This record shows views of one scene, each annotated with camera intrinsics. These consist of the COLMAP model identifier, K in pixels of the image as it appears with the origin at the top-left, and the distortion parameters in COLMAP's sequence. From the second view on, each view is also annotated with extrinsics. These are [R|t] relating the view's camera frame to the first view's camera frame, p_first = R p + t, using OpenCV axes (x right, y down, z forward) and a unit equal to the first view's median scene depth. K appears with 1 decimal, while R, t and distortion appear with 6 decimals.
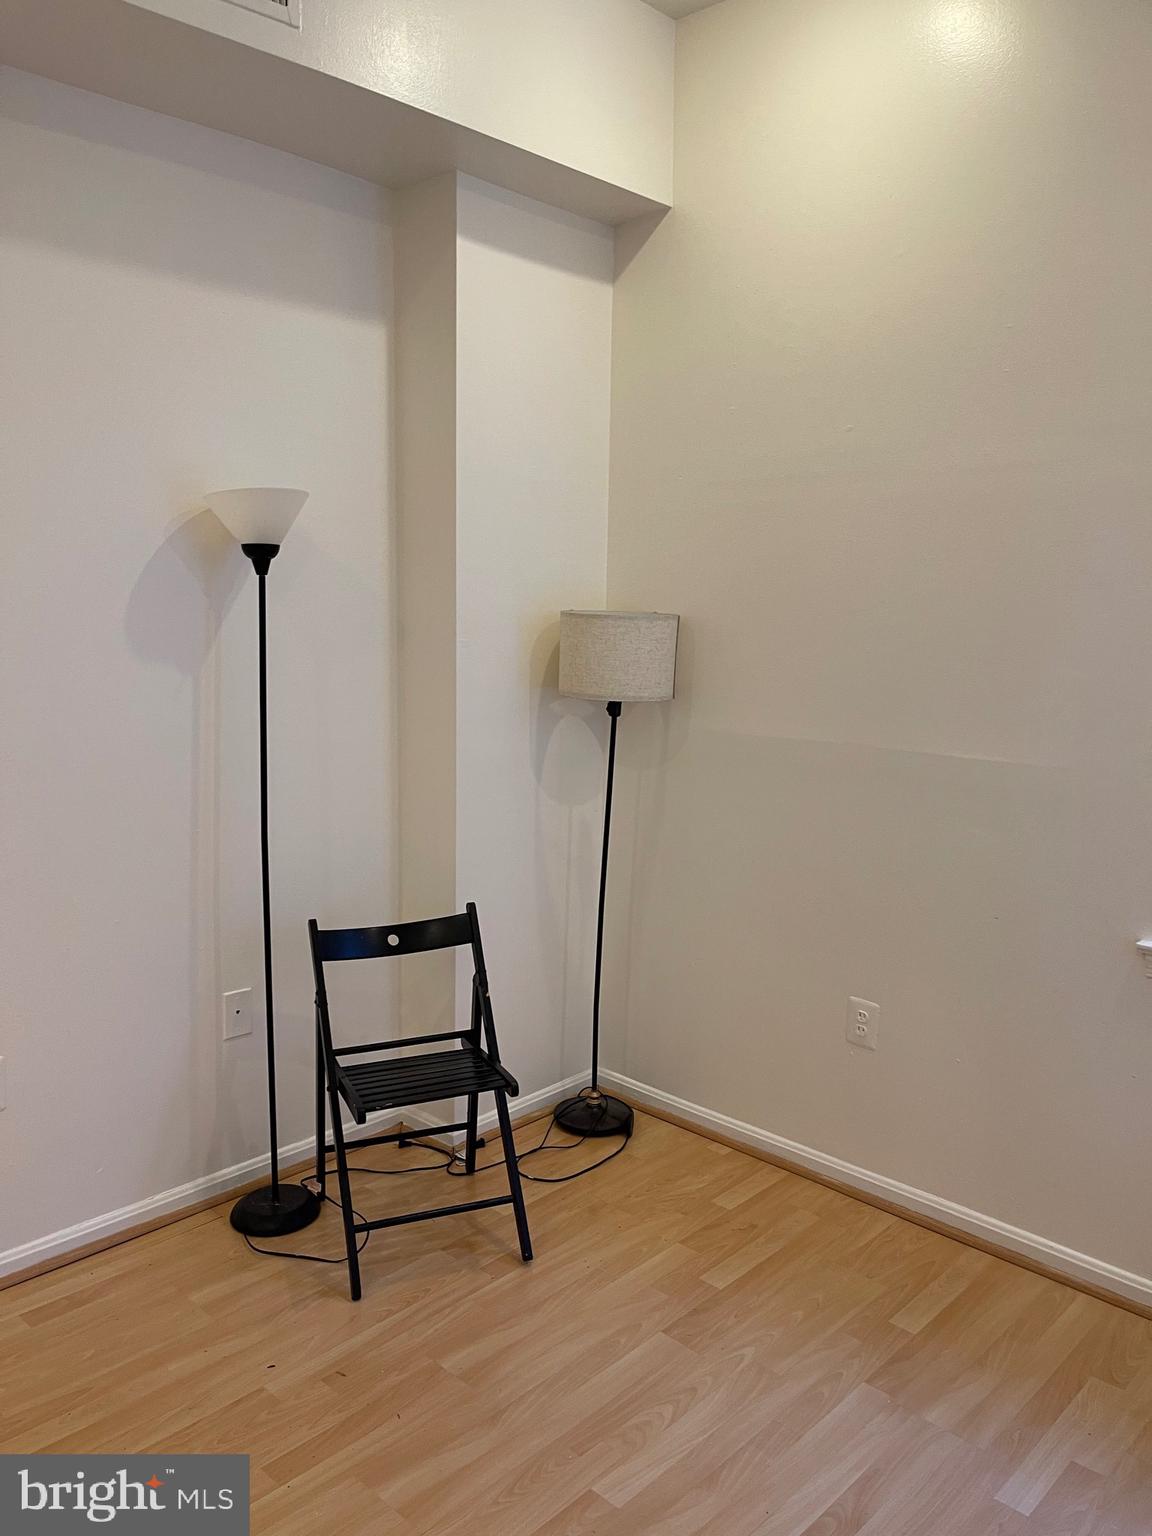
lens RADIAL K [[1164.3, 0, 563.4], [0, 1164.3, 772.7], [0, 0, 1]] dist [0.057274, -0.062934]
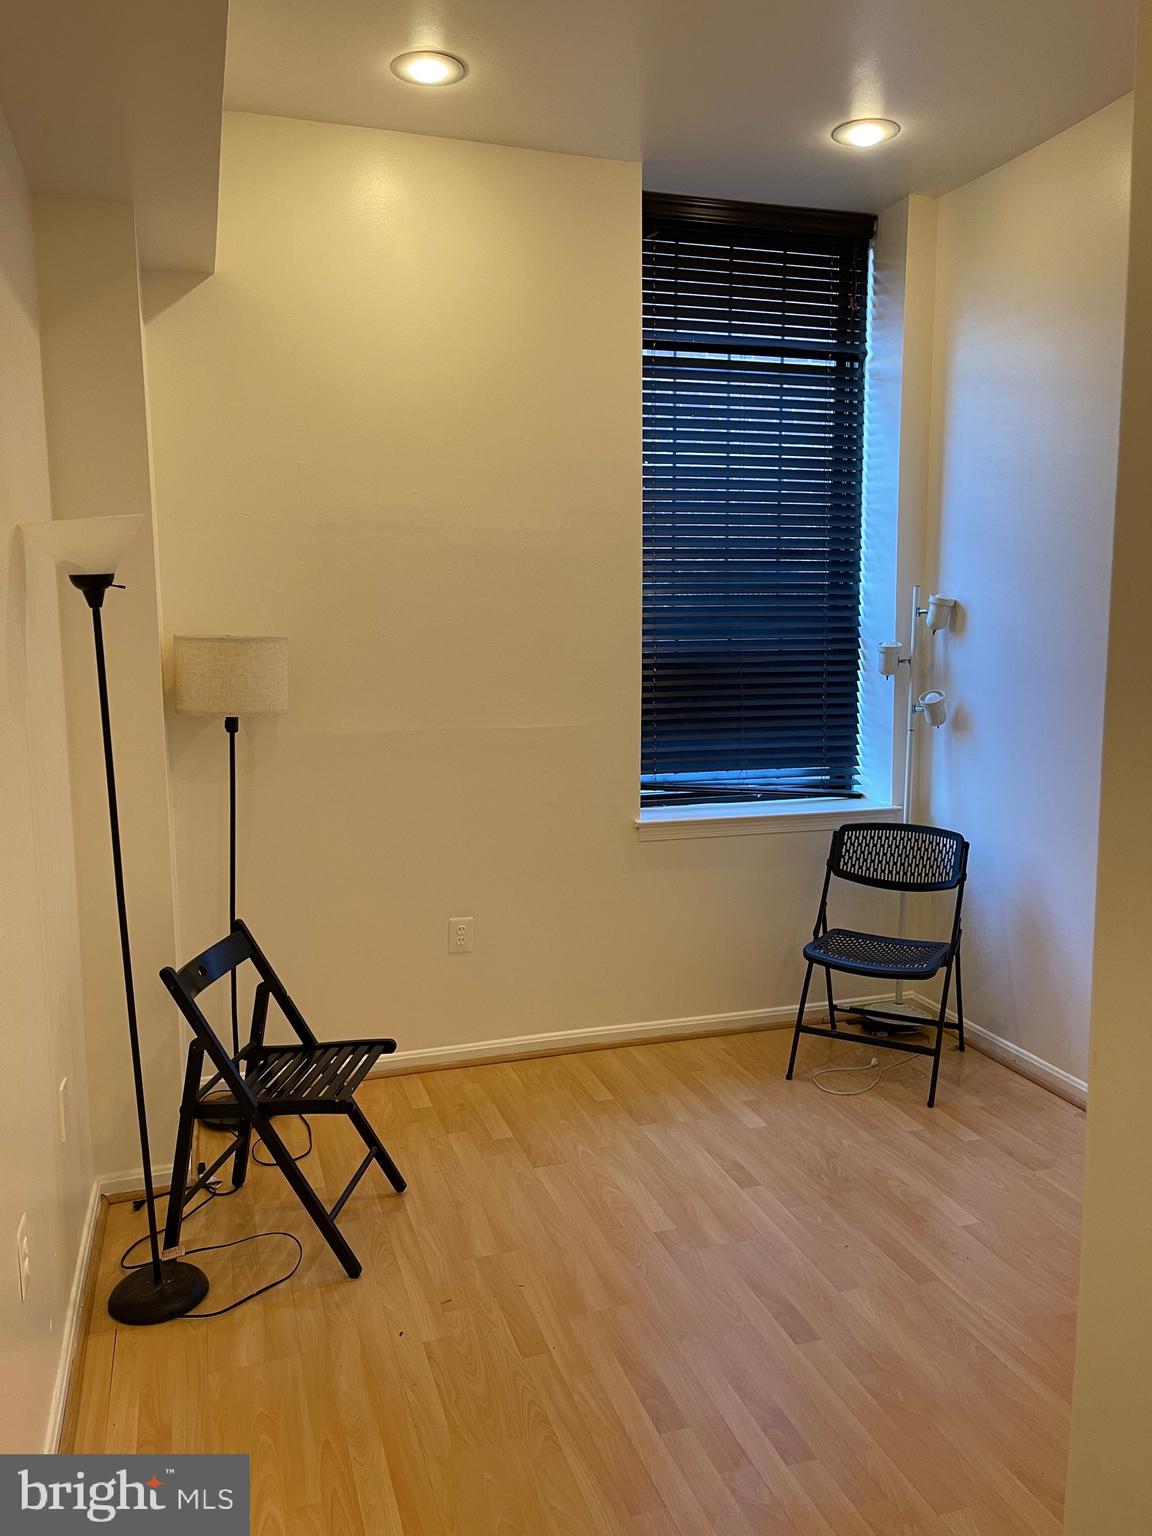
lens RADIAL K [[1163.4, 0, 567.1], [0, 1163.4, 771.8], [0, 0, 1]] dist [0.074175, -0.096044]
pose [[0.474077, -0.134874, 0.870092, -0.860744], [0.140707, 0.987103, 0.076347, -0.058624], [-0.869168, 0.086233, 0.486941, 0.236311]]
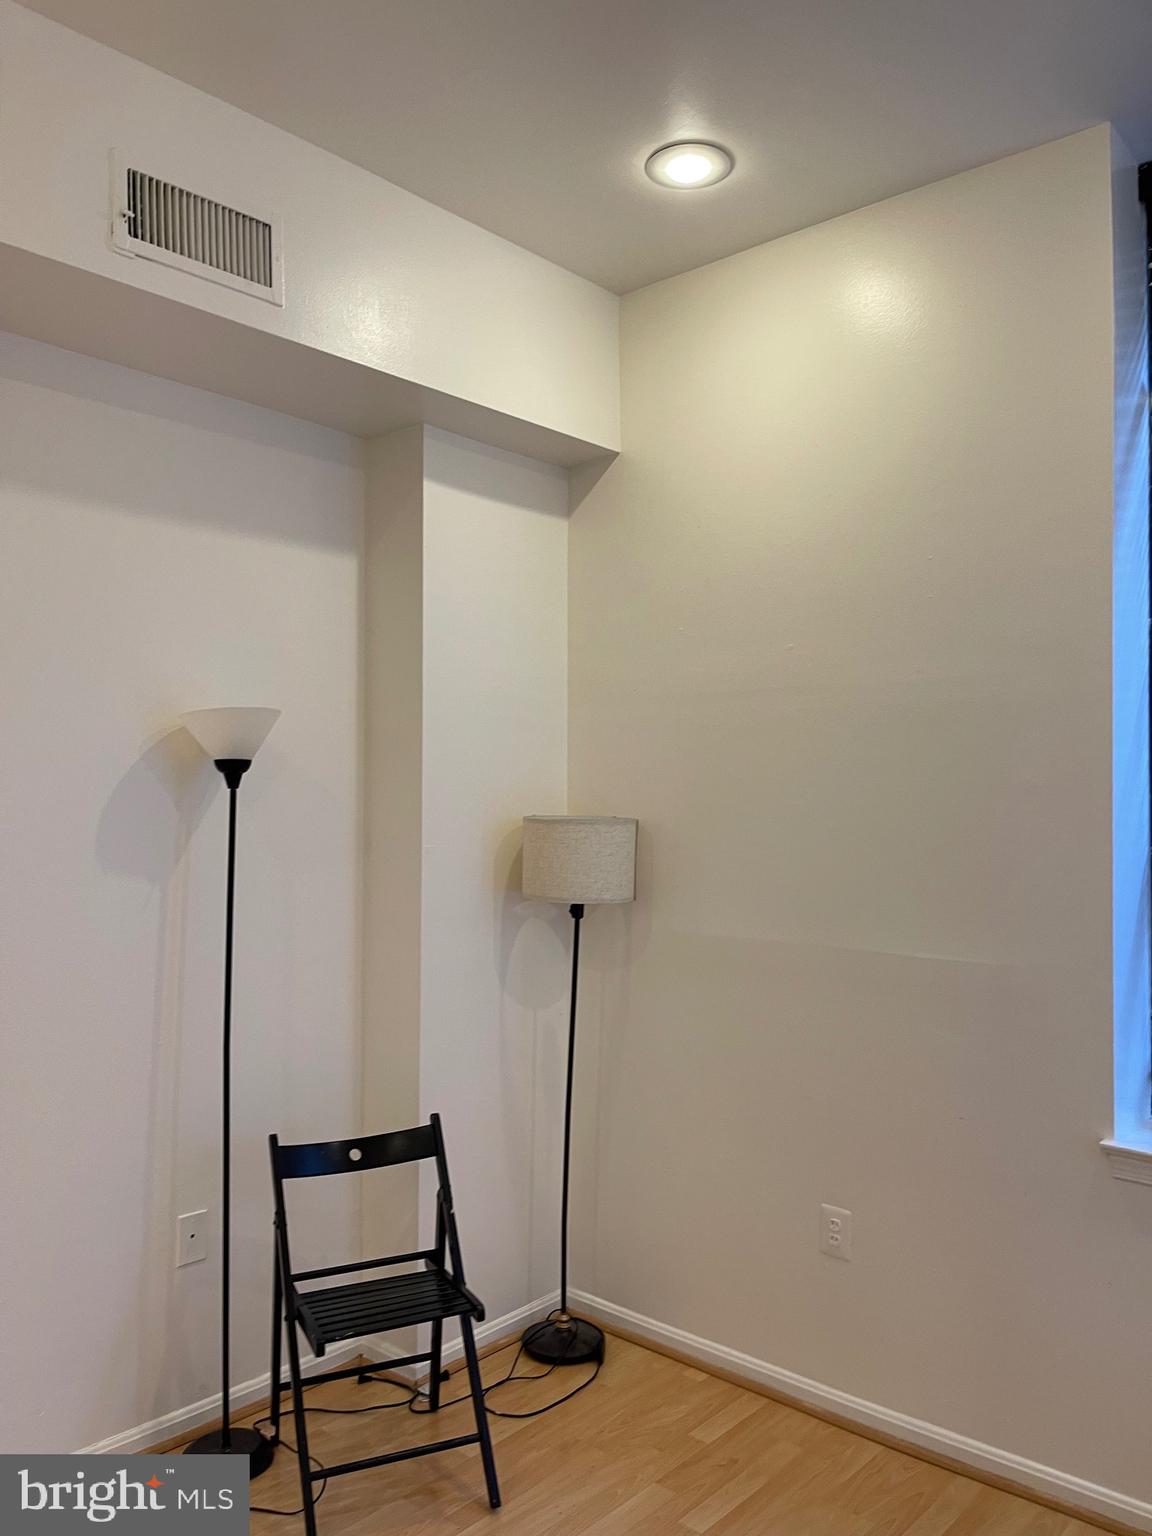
lens RADIAL K [[1164.3, 0, 563.4], [0, 1164.3, 772.7], [0, 0, 1]] dist [0.057274, -0.062934]
pose [[0.999416, -0.012121, 0.031950, 0.000871], [0.017251, 0.986052, -0.165543, -0.006569], [-0.029498, 0.165998, 0.985685, -0.027371]]
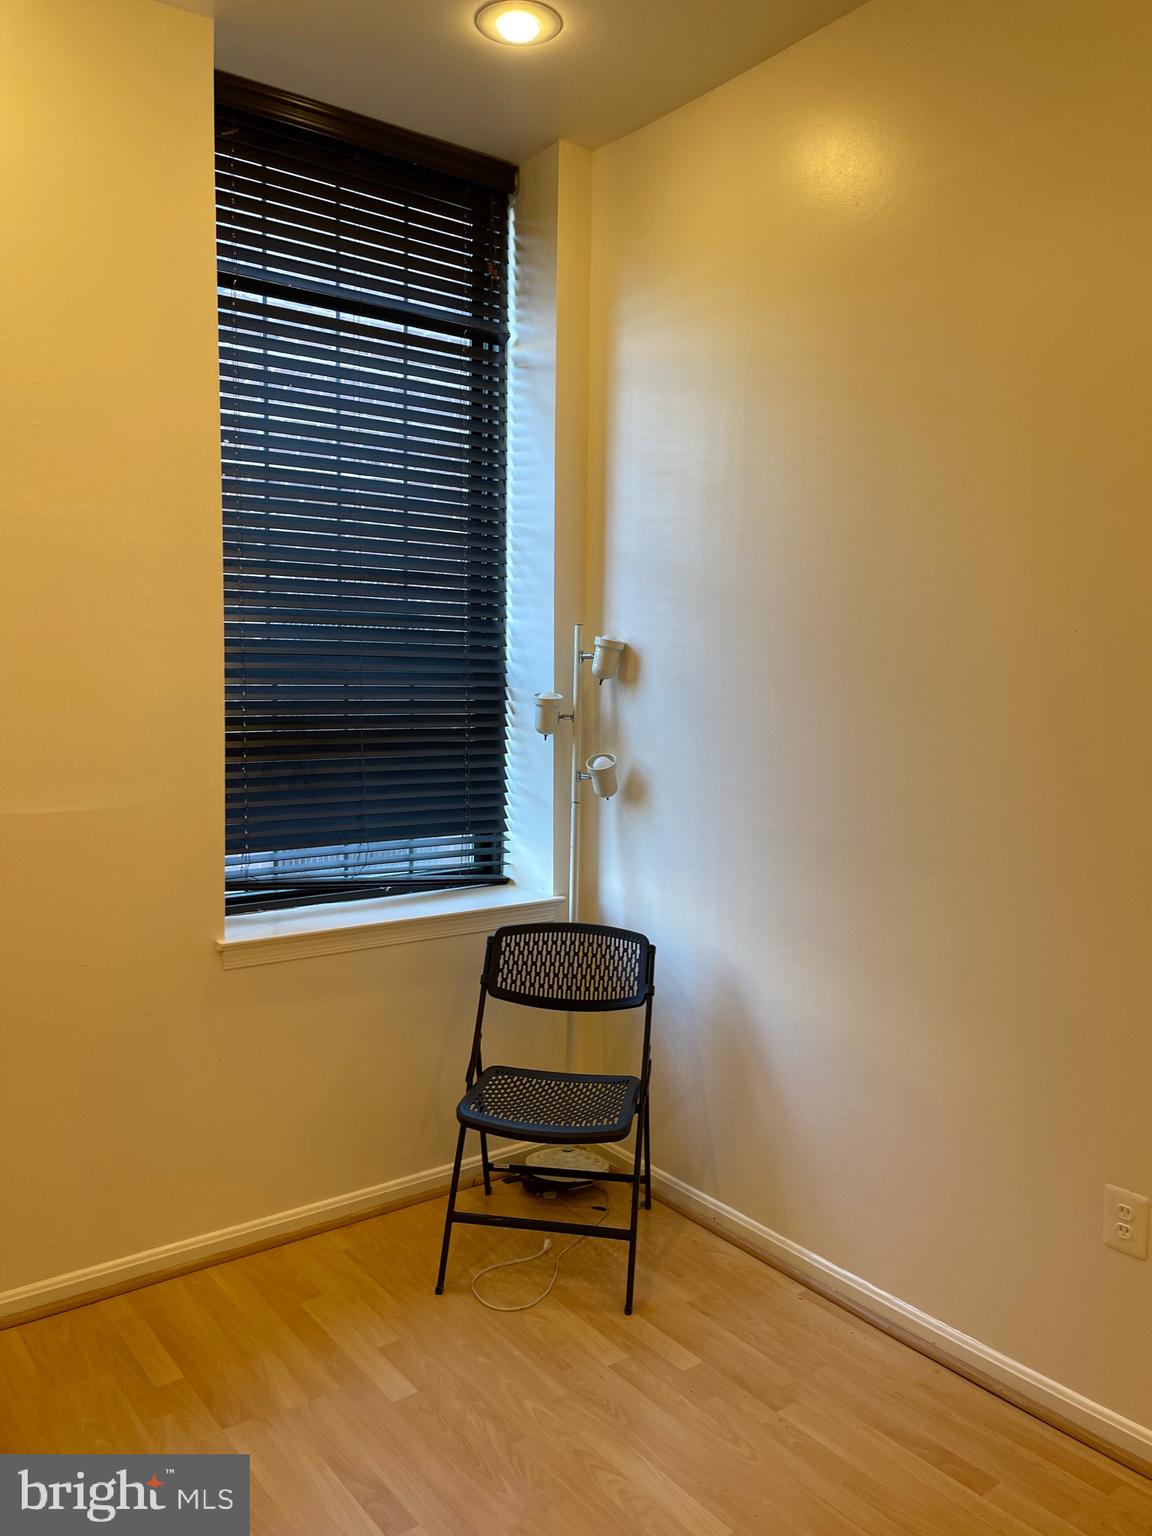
lens RADIAL K [[1163.4, 0, 567.1], [0, 1163.4, 771.8], [0, 0, 1]] dist [0.074175, -0.096044]
pose [[0.151729, -0.103878, 0.982948, -0.509993], [0.127992, 0.988154, 0.084671, -0.068955], [-0.980100, 0.112963, 0.163227, 0.390985]]
